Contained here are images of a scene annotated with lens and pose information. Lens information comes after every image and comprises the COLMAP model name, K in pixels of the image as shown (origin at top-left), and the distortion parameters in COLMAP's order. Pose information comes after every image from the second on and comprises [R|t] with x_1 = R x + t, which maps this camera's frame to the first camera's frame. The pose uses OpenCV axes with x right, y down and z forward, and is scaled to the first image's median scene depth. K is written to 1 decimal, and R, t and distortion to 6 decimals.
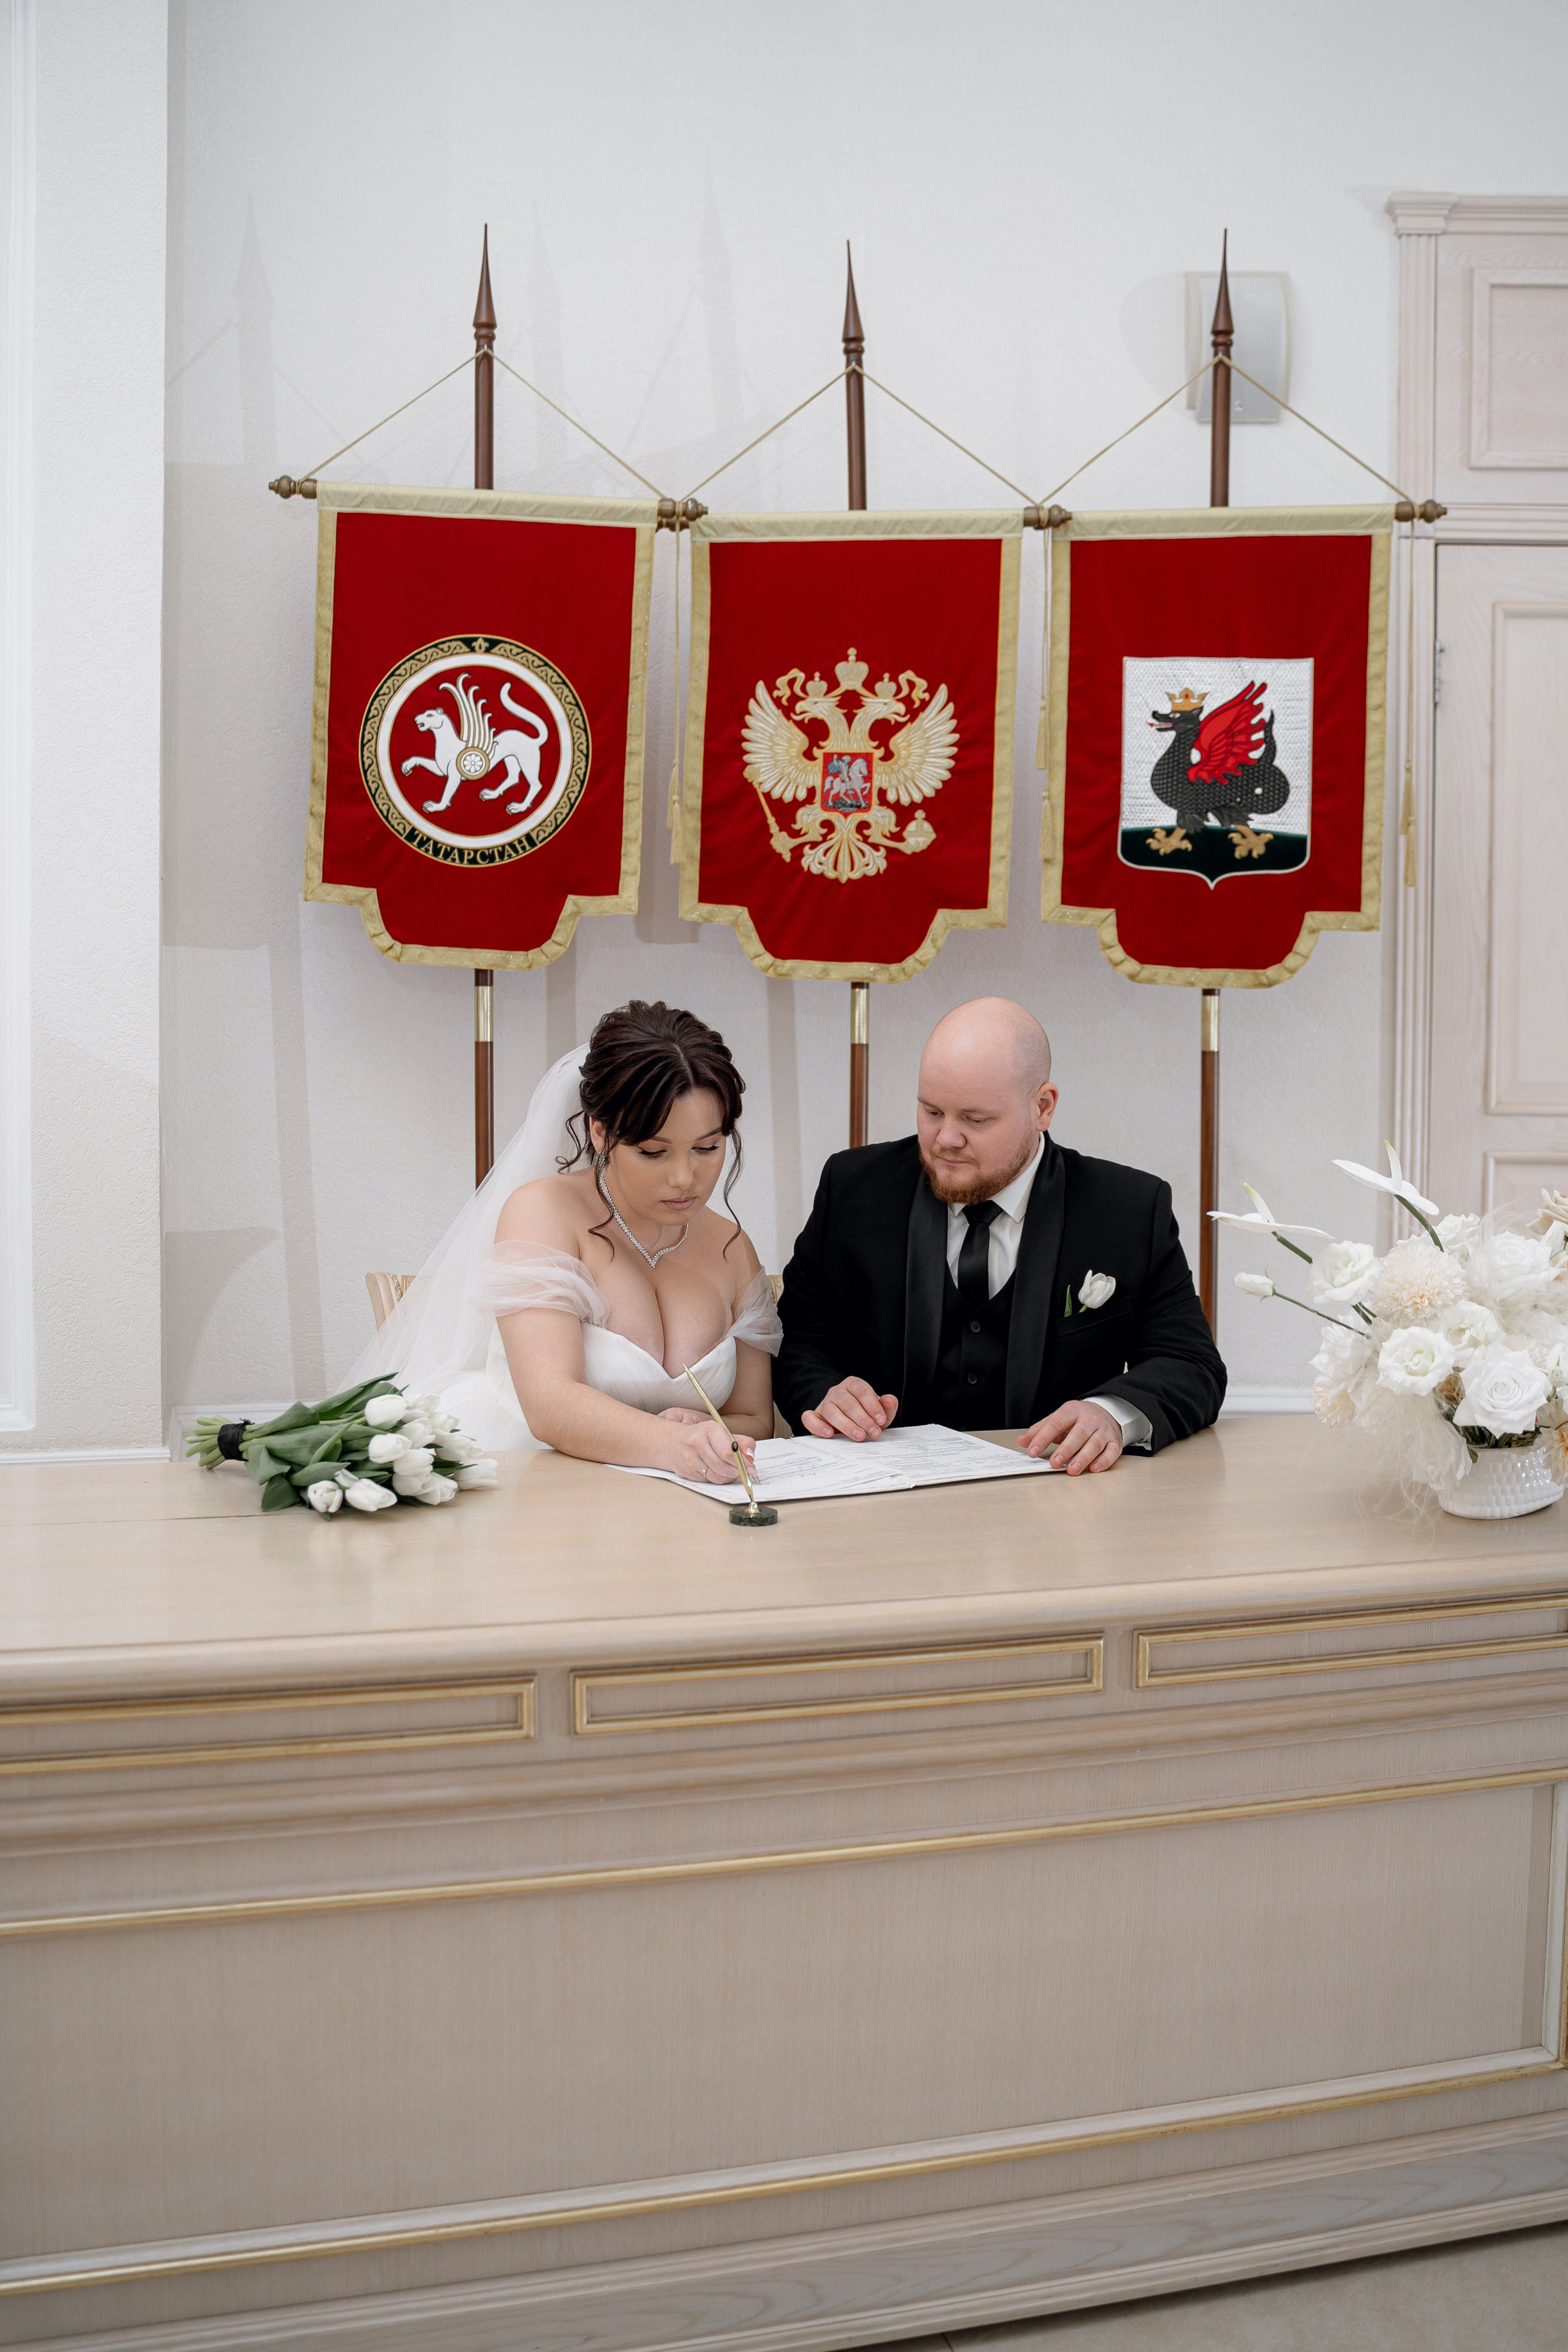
lens RADIAL K [[1898.6, 0, 761.1], [0, 1898.6, 1203.6], [0, 0, 1]] dist [-0.118852, 0.085573]
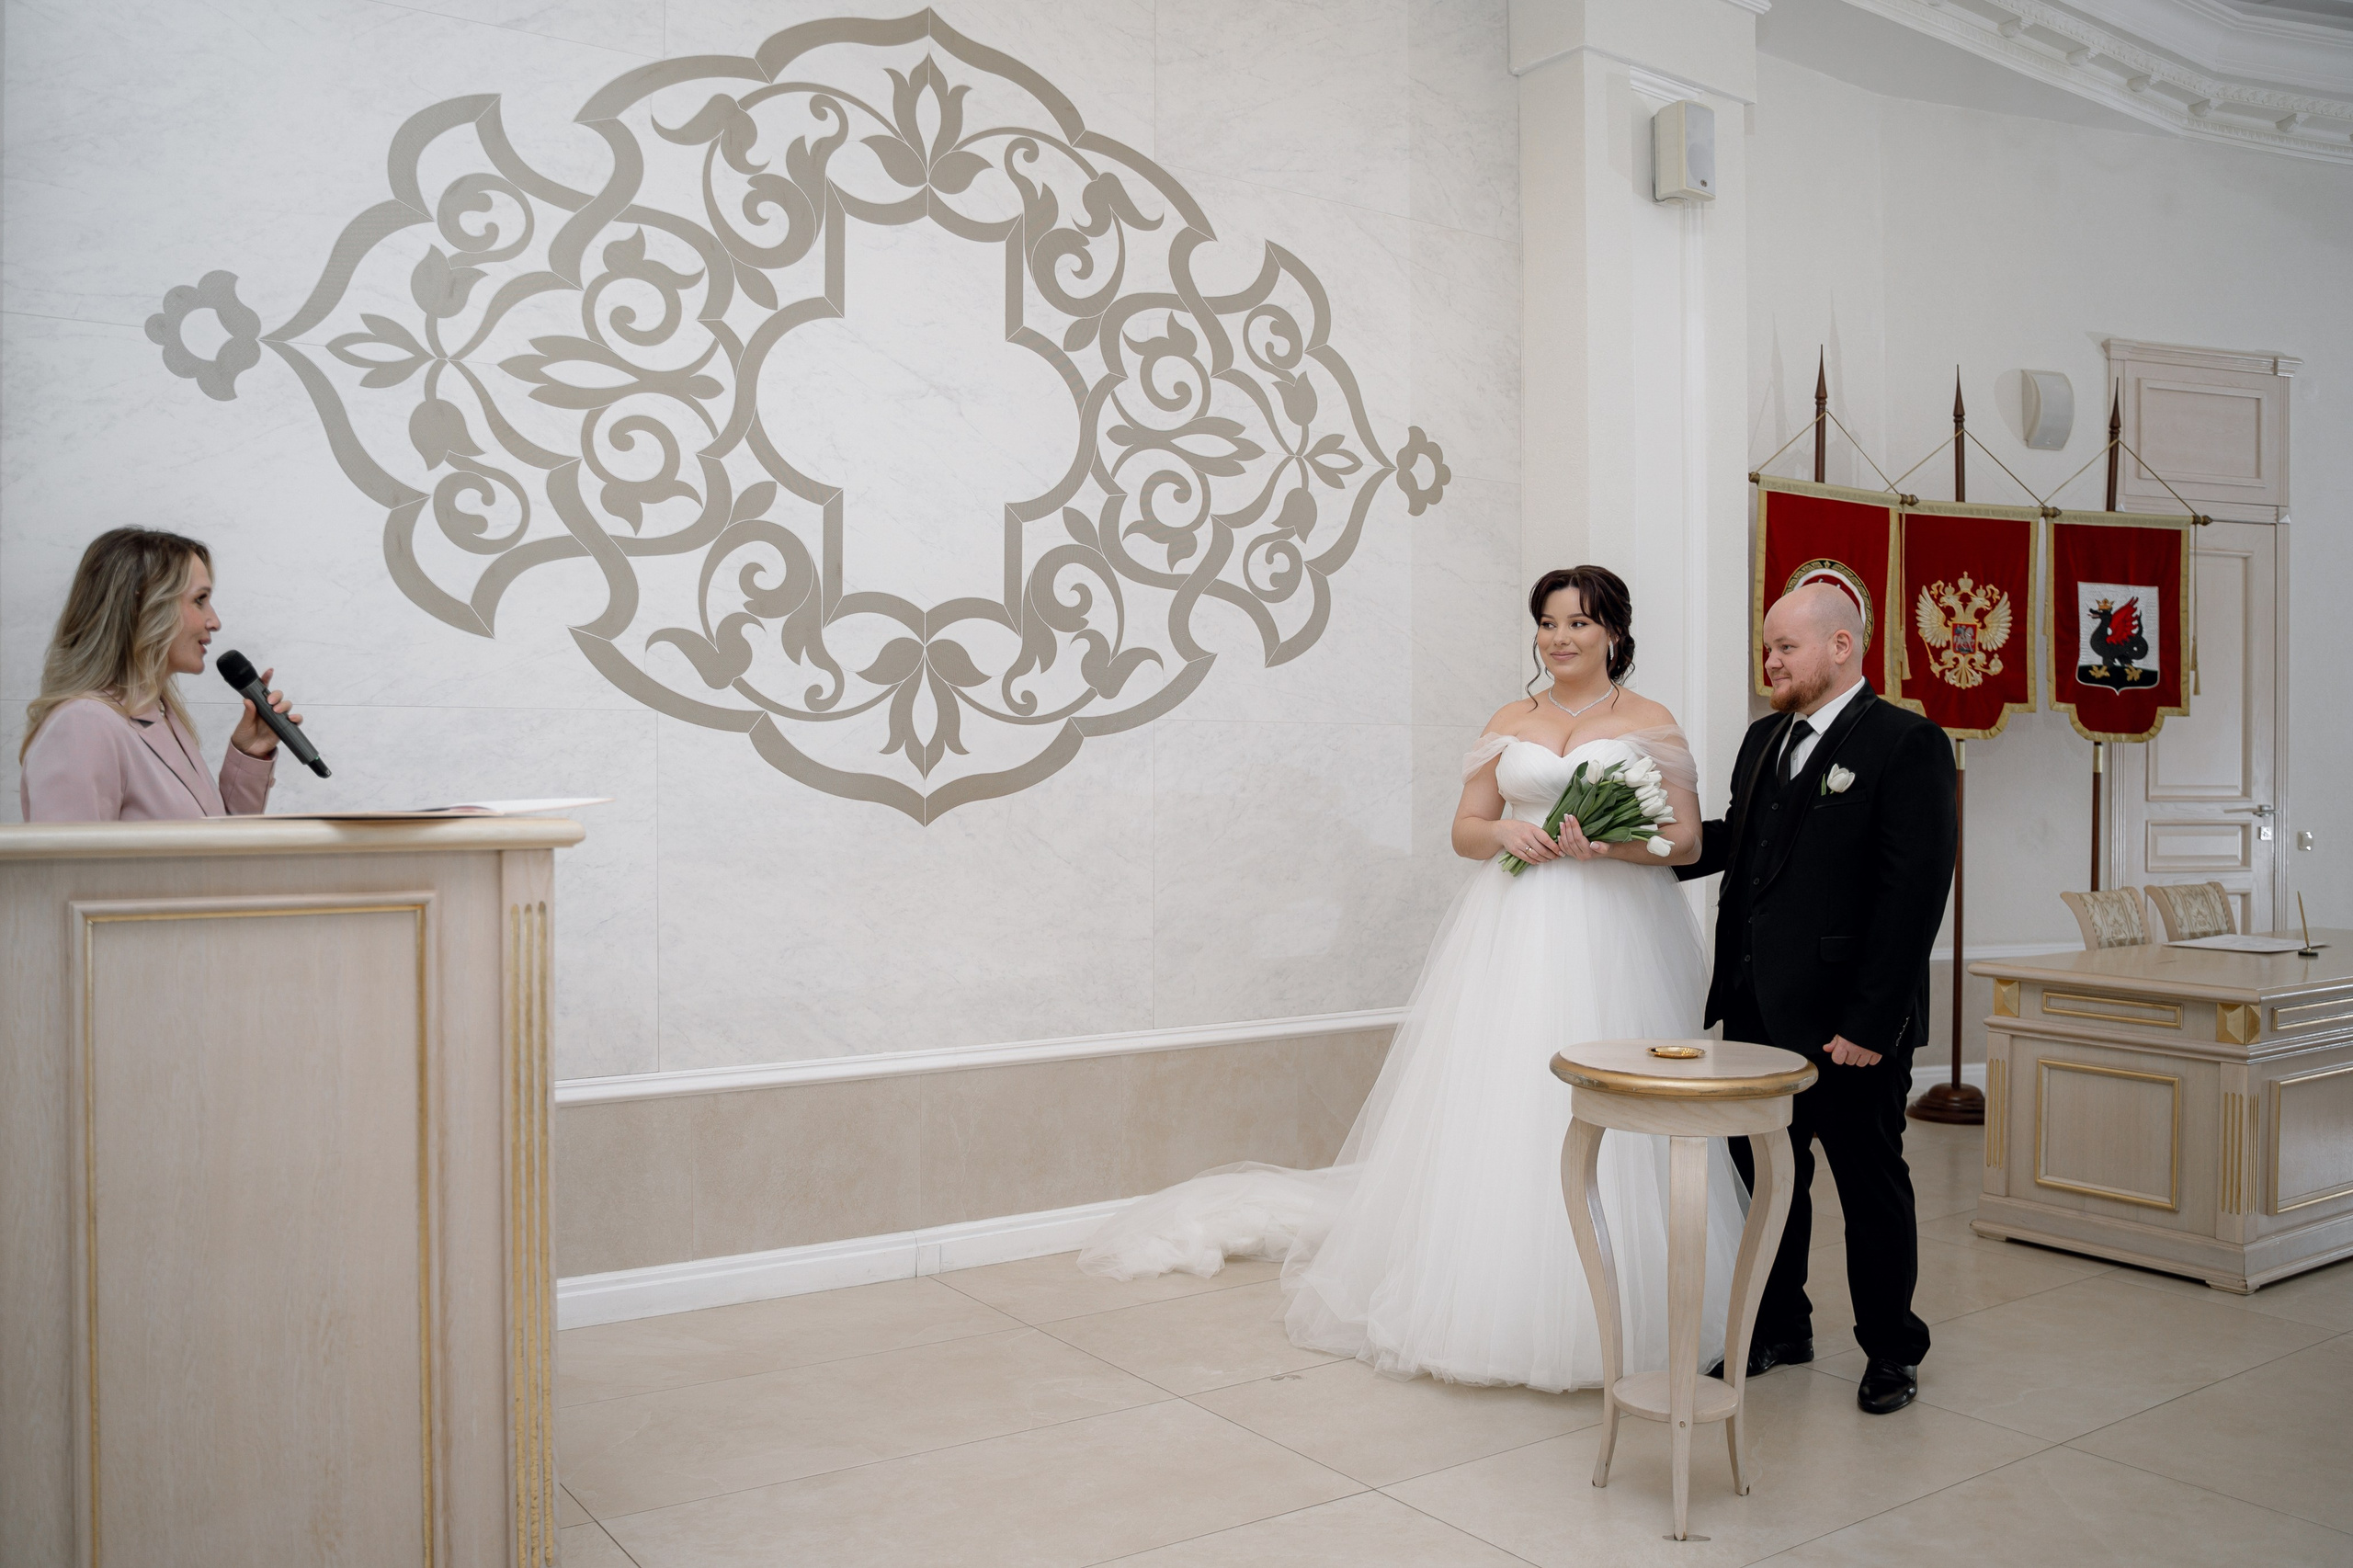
lens RADIAL K [[1899.4, 0, 1176.8], [0, 1899.4, 787.9], [0, 0, 1]] dist [-0.118852, 0.085573]
pose [[0.945617, -0.005436, 0.325236, -1.407519], [0.025574, 0.998008, -0.057673, 0.026347], [-0.324274, 0.062854, 0.943873, -0.586963]]
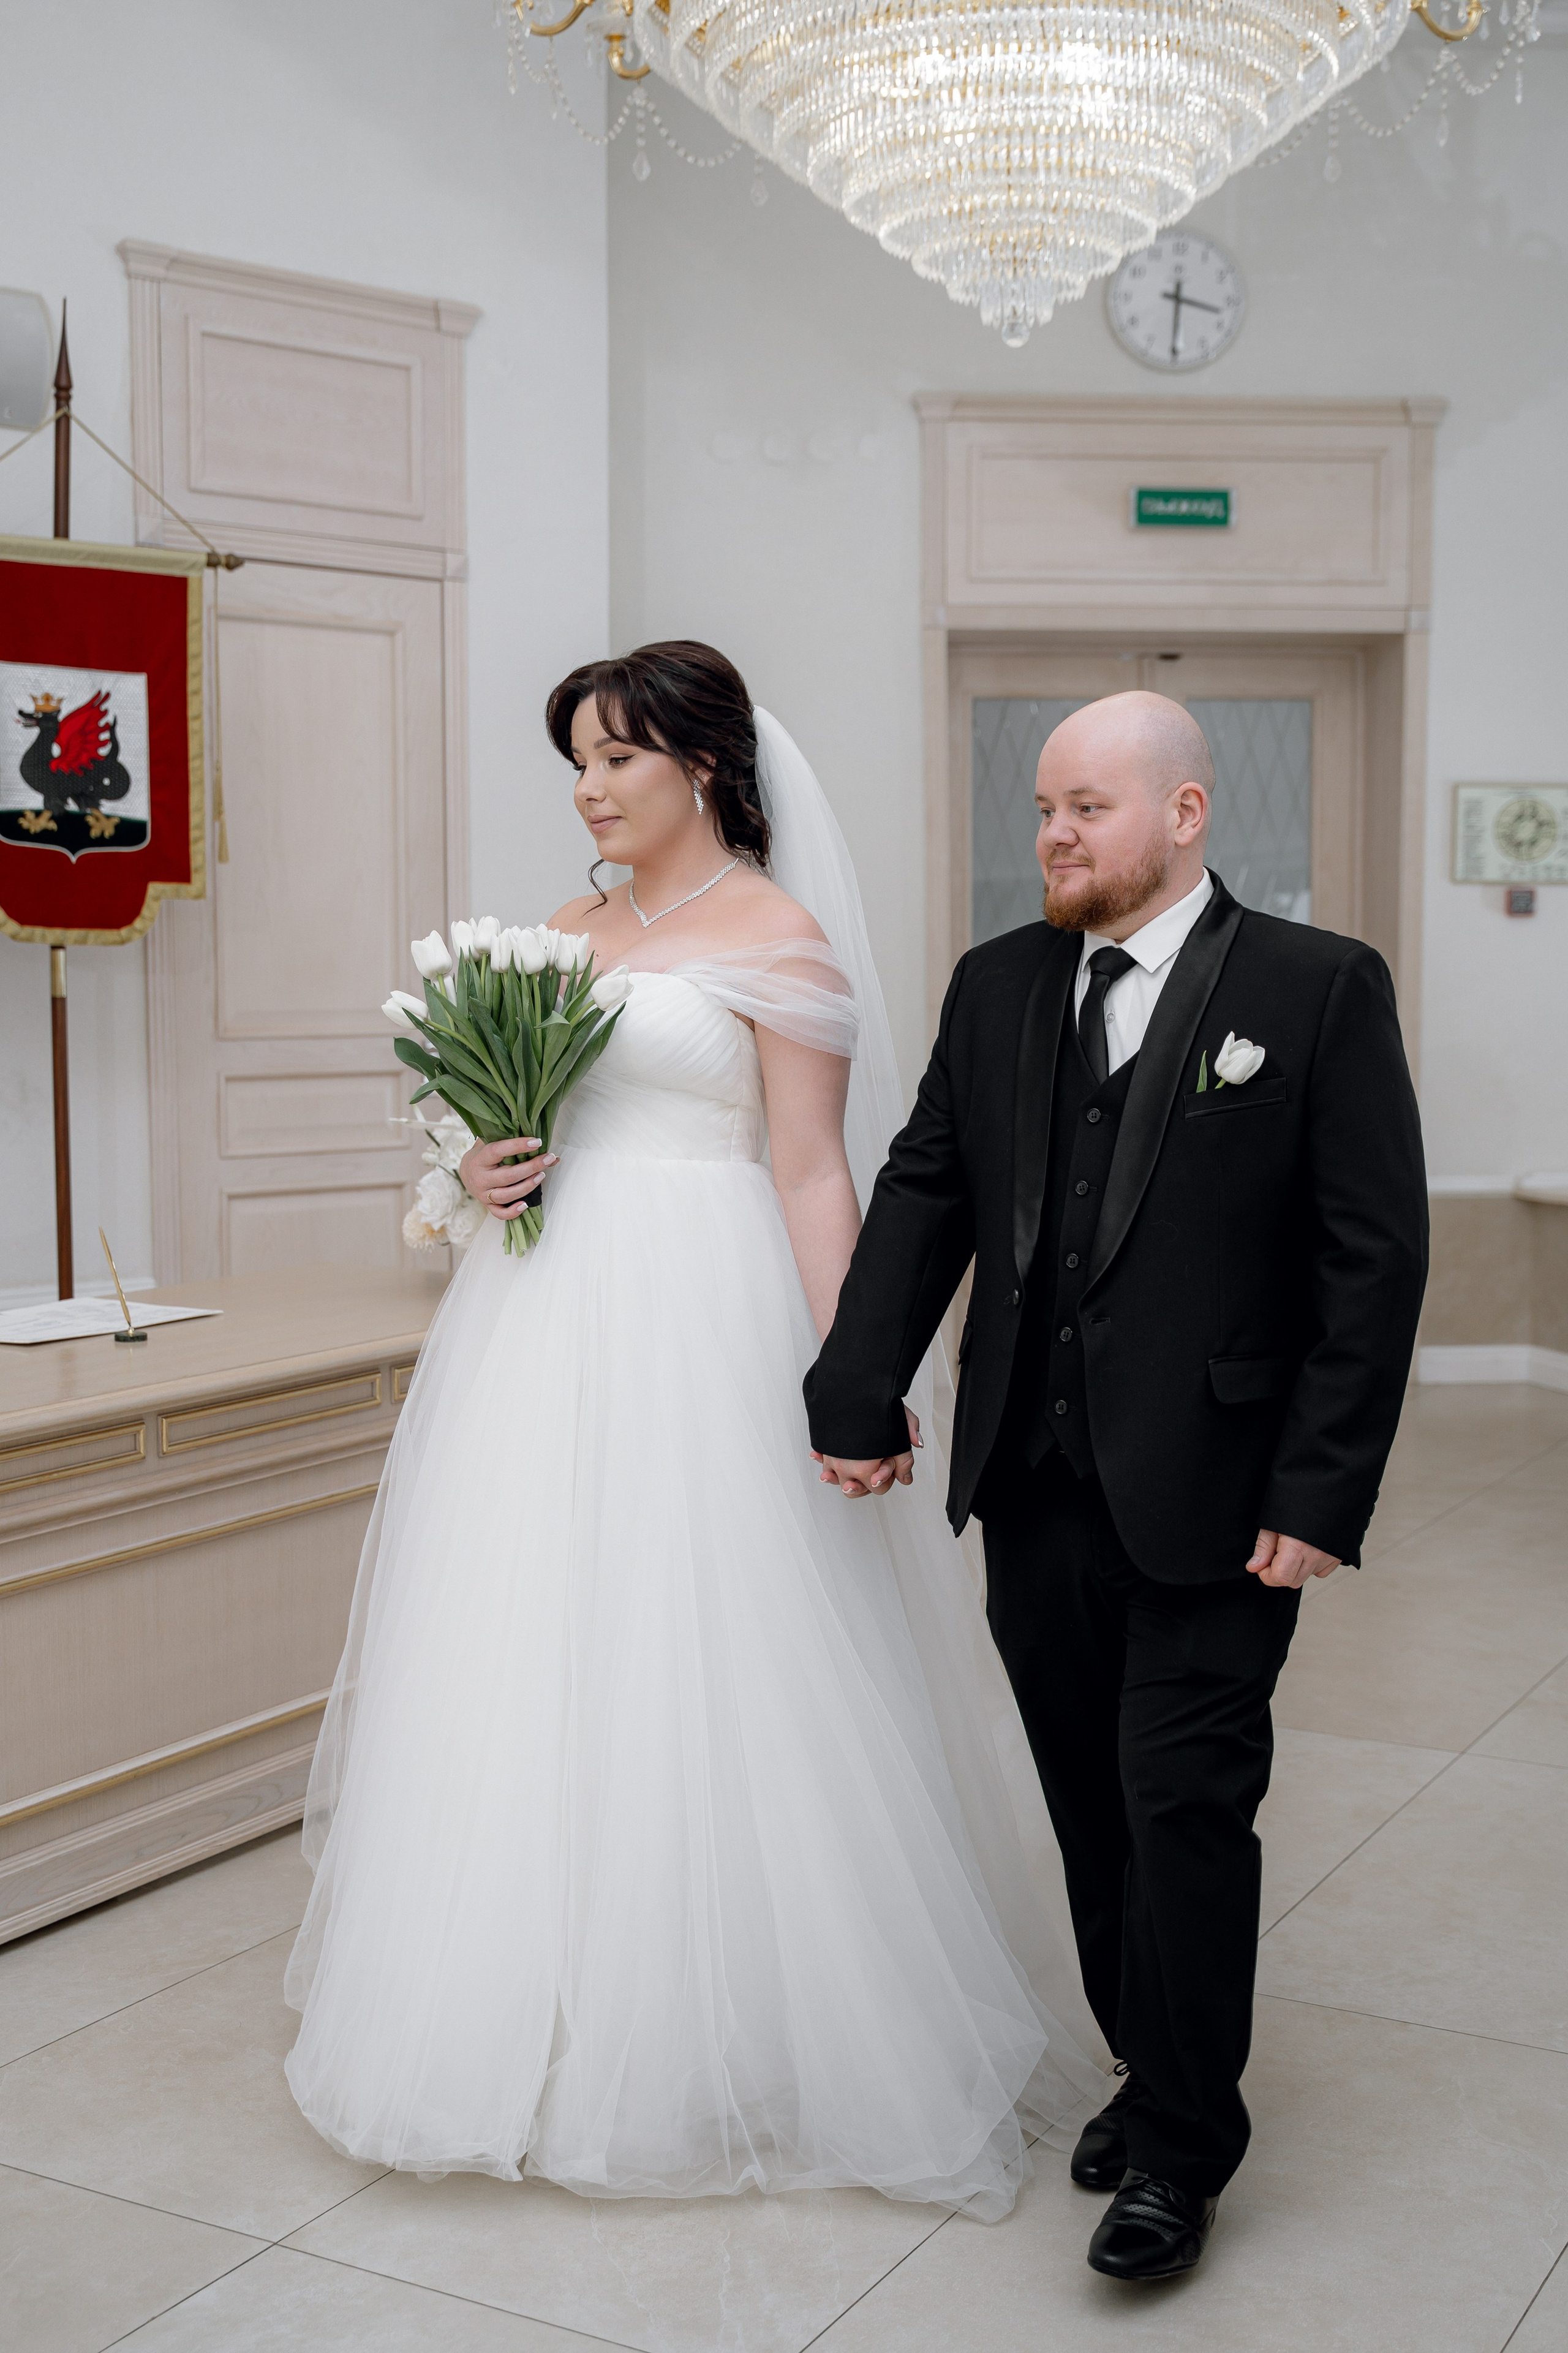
lens RADIAL K [[2713.6, 0, 772.7], [0, 2713.6, 1181.0], [0, 0, 1]] dist [-0.018606, 0.000000]
pose [[0.699588, -0.070726, 0.711038, -0.688144], [0.055939, 0.997456, 0.044177, -0.016671], [-0.712354, 0.008869, 0.701765, -0.523898]]
